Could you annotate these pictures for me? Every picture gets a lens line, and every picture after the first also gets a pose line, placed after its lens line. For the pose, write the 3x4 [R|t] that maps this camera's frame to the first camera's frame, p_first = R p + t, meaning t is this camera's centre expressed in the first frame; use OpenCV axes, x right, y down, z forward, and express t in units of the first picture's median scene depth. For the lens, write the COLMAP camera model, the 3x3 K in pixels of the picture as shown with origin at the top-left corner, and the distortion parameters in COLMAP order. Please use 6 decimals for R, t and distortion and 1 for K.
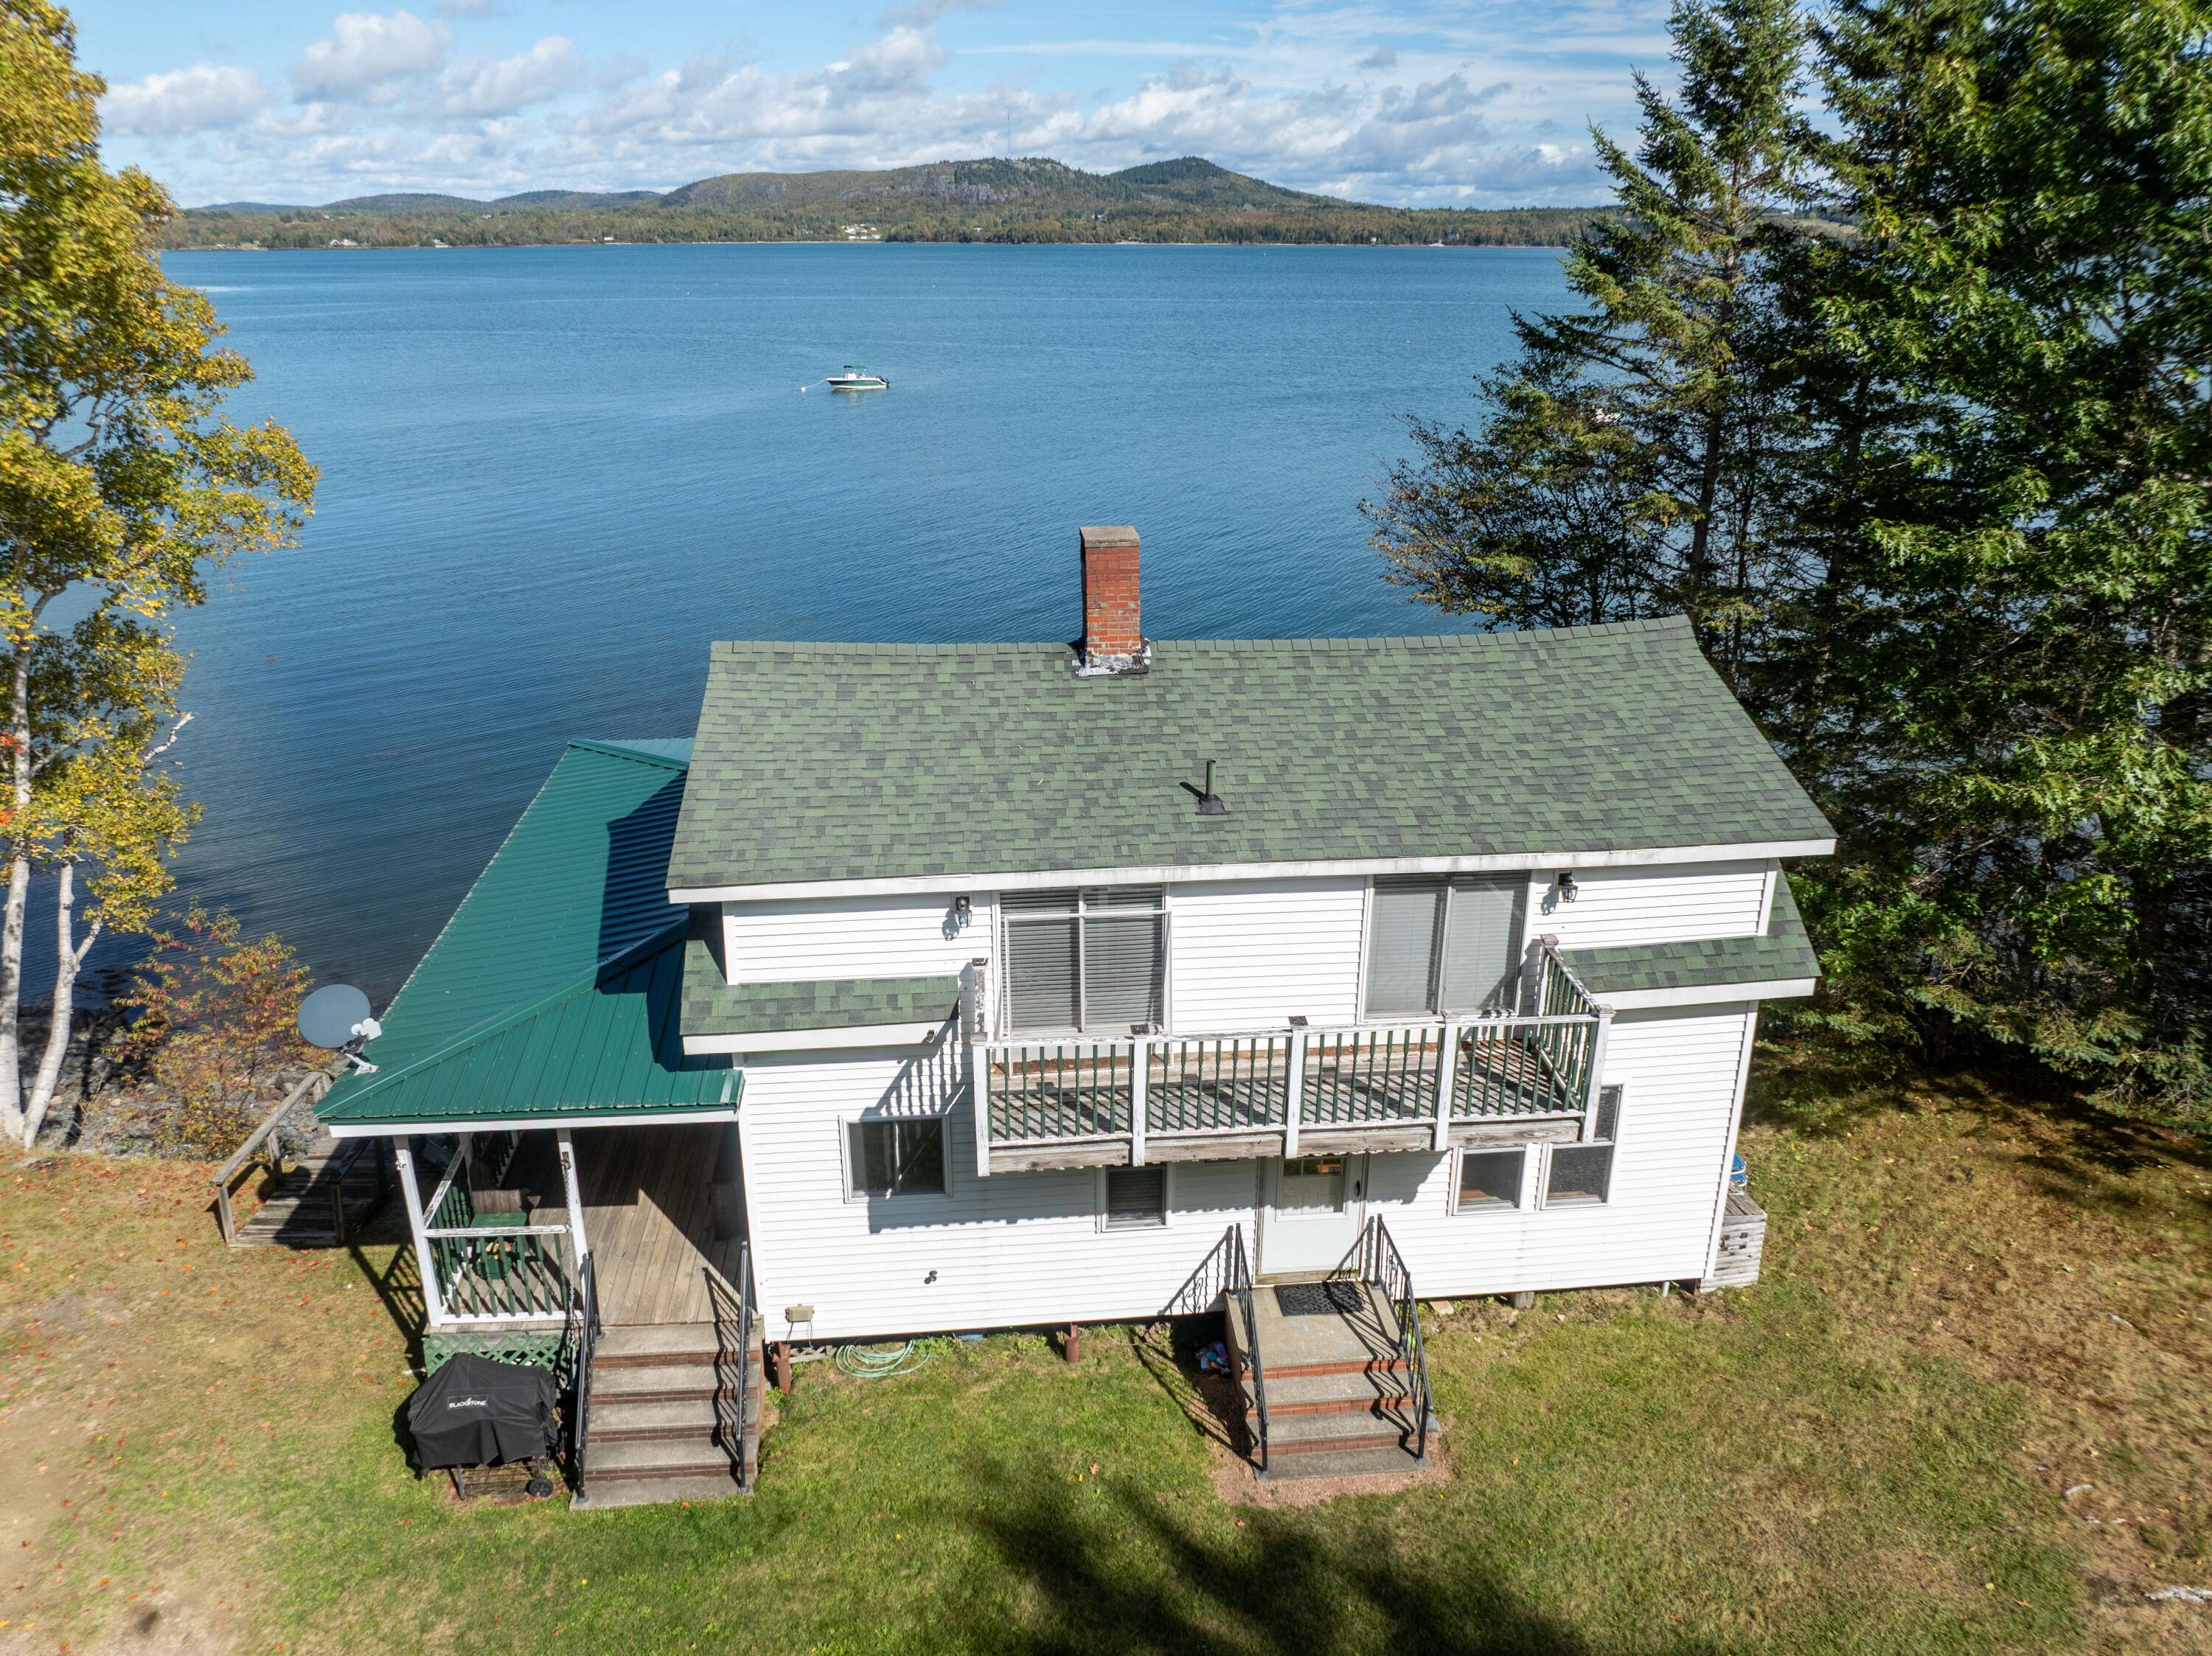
lens RADIAL K [[1558.7, 0, 1106.0], [0, 1558.7, 828.0], [0, 0, 1]] dist [-0.019138, -0.029838]
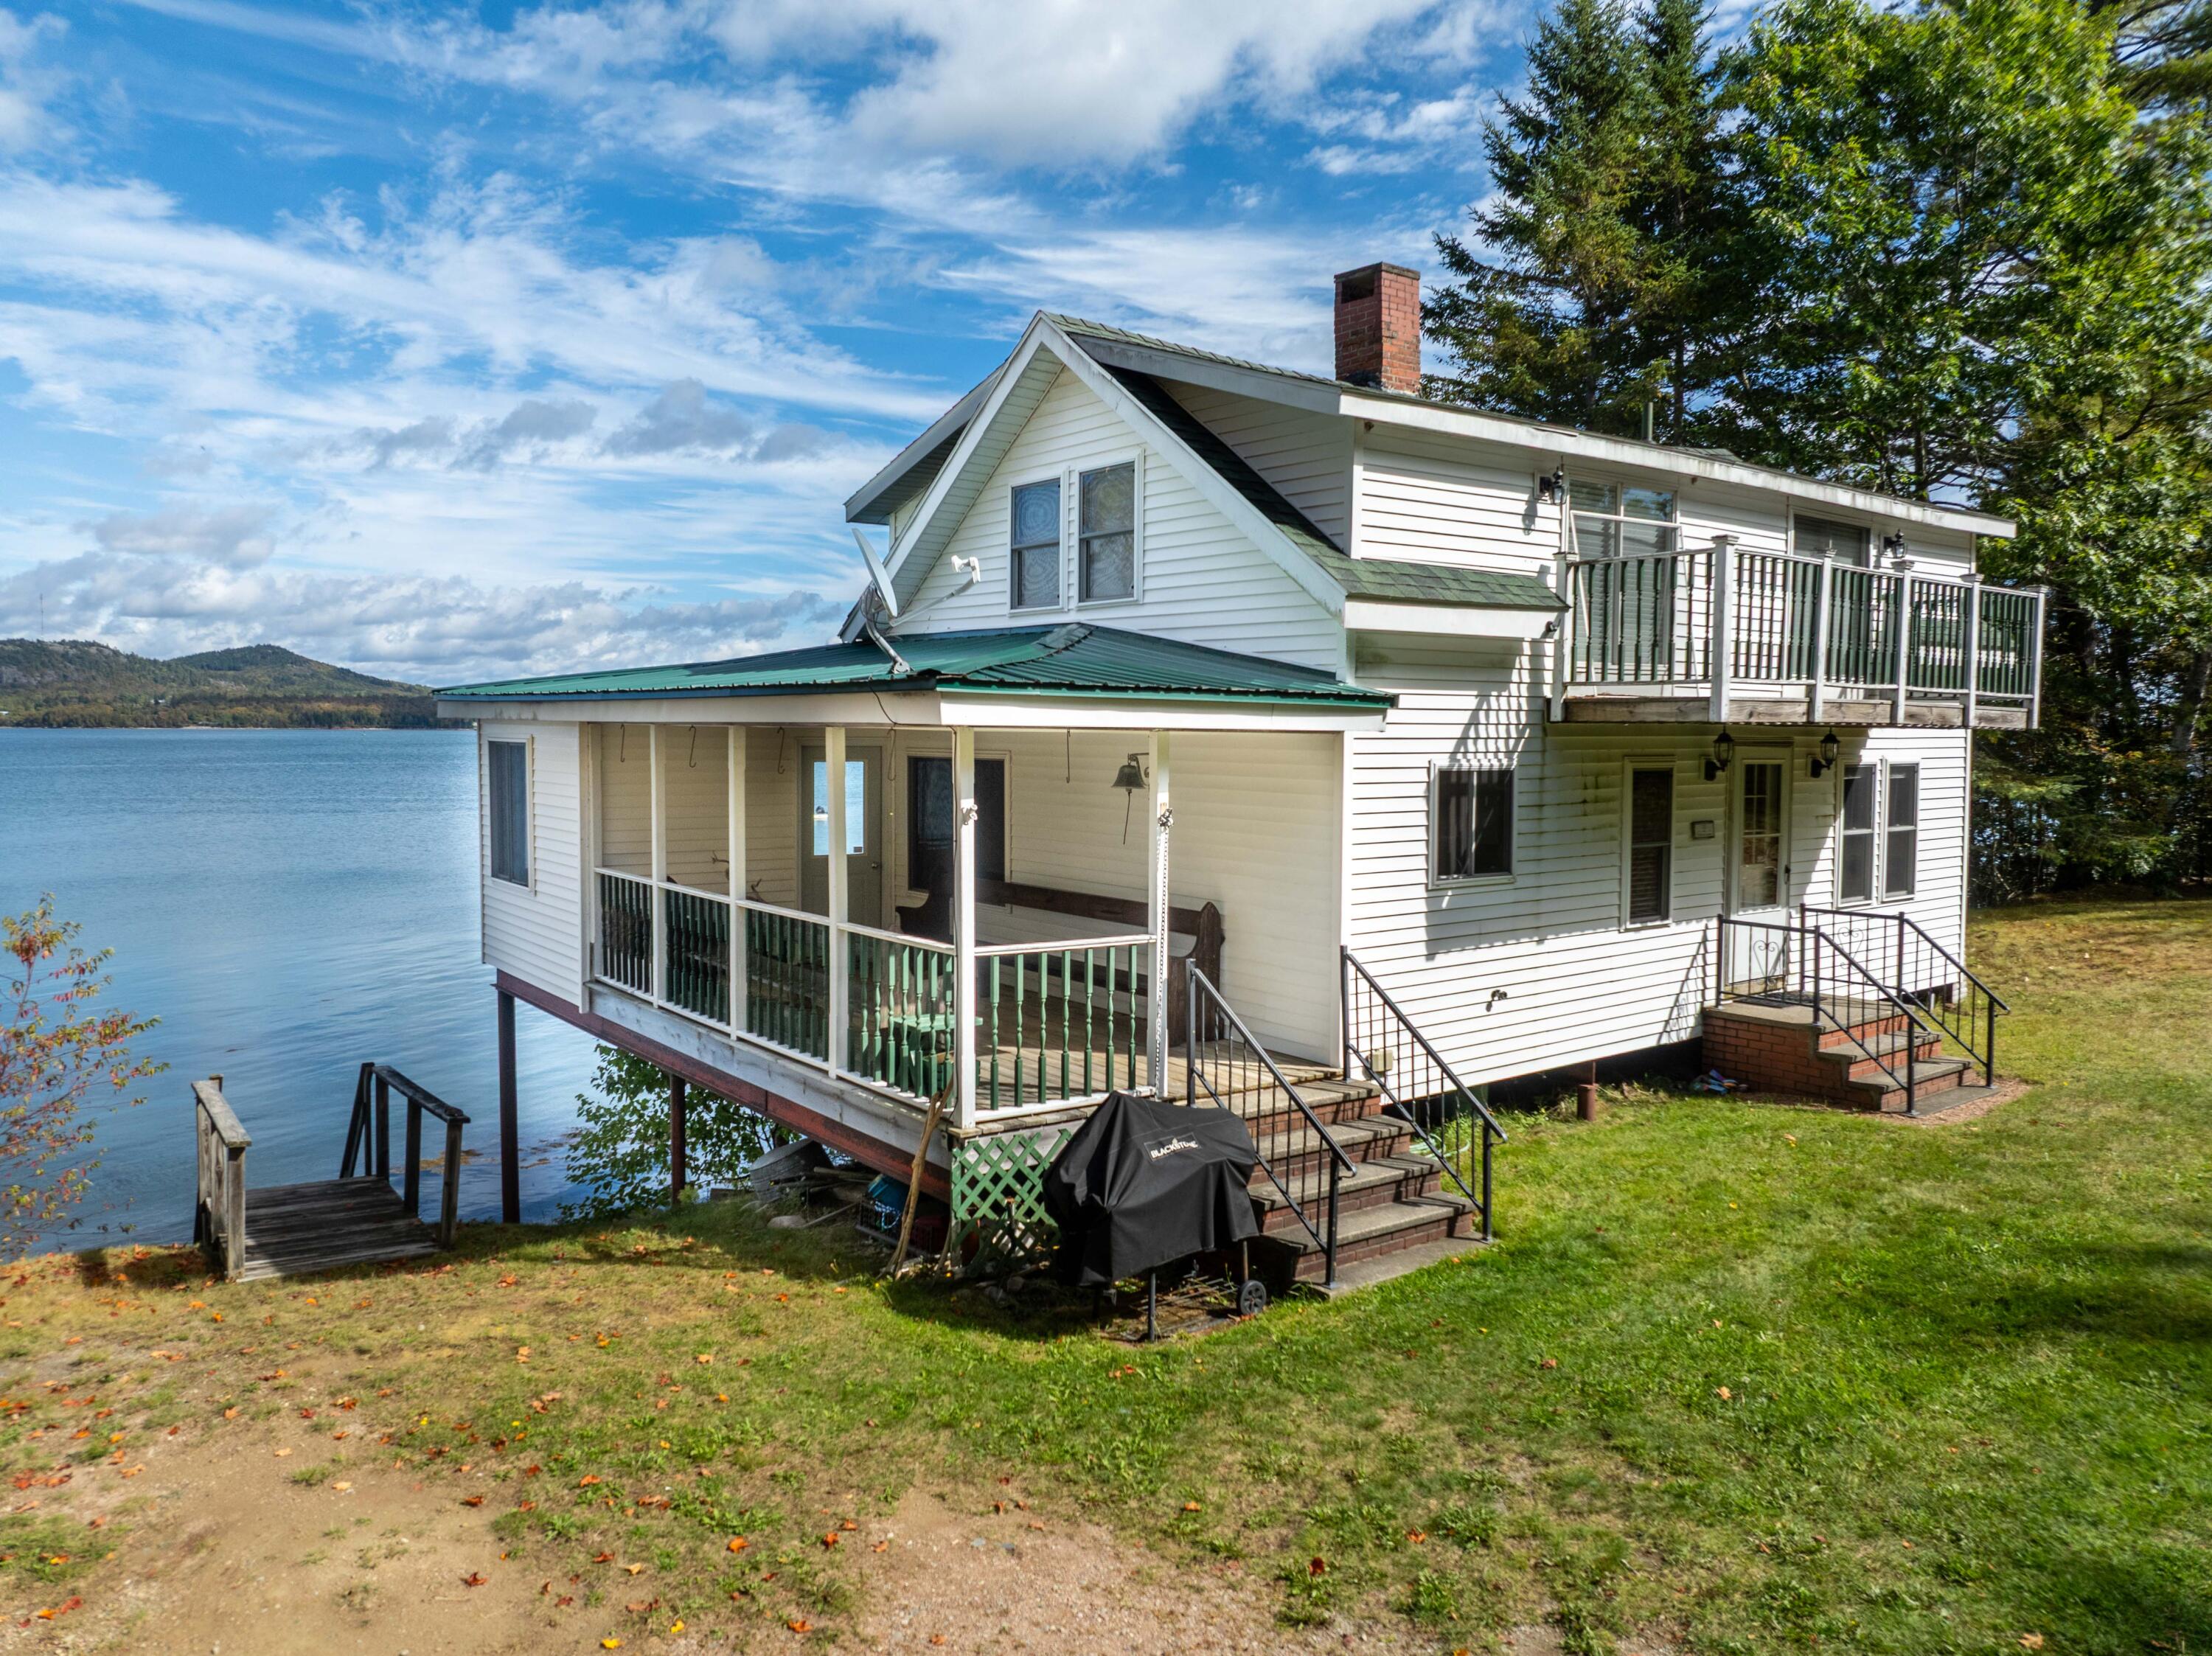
lens RADIAL K [[1553.8, 0, 1106.0], [0, 1553.8, 828.0], [0, 0, 1]] dist [-0.033830, 0.004755]
pose [[0.853680, -0.030971, 0.519877, -0.710076], [0.181469, 0.953360, -0.241191, 0.371300], [-0.488160, 0.300242, 0.819484, 0.436683]]
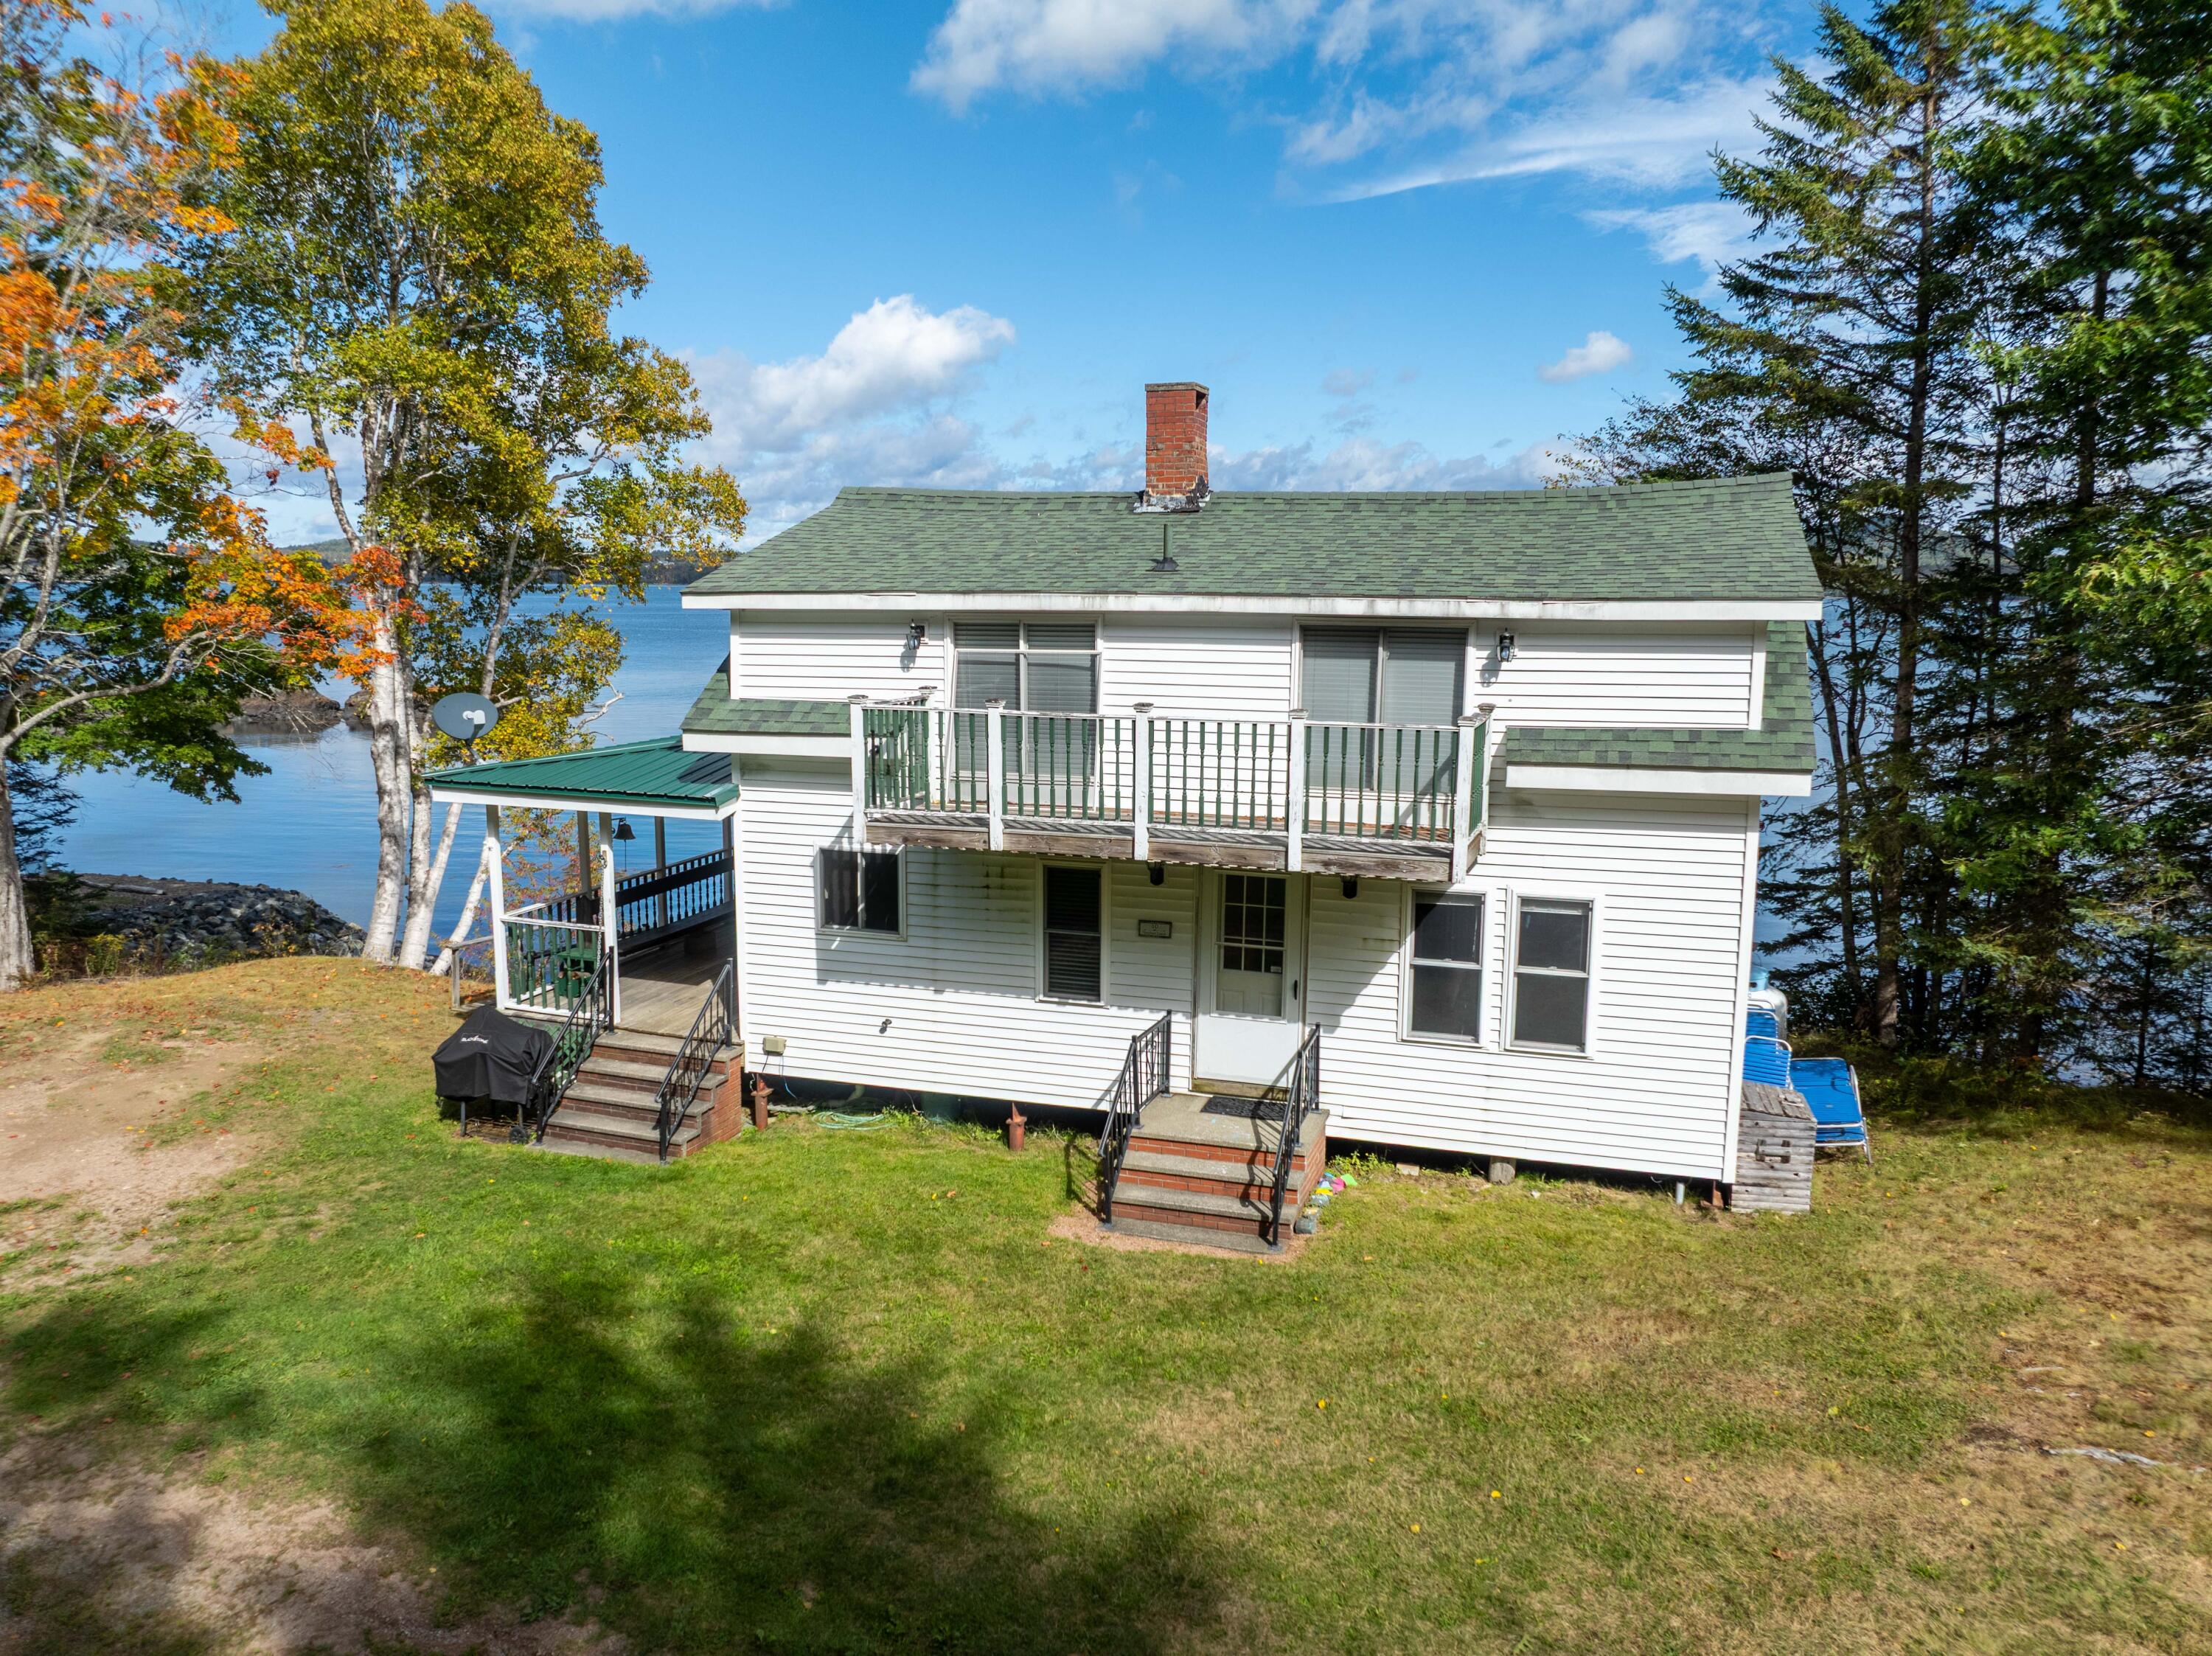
lens RADIAL K [[1542.6, 0, 1106.0], [0, 1542.6, 828.0], [0, 0, 1]] dist [-0.008084, -0.082275]
pose [[0.916043, 0.066218, -0.395575, 0.435800], [-0.144134, 0.974741, -0.170605, 0.324492], [0.374286, 0.213297, 0.902449, 0.099452]]
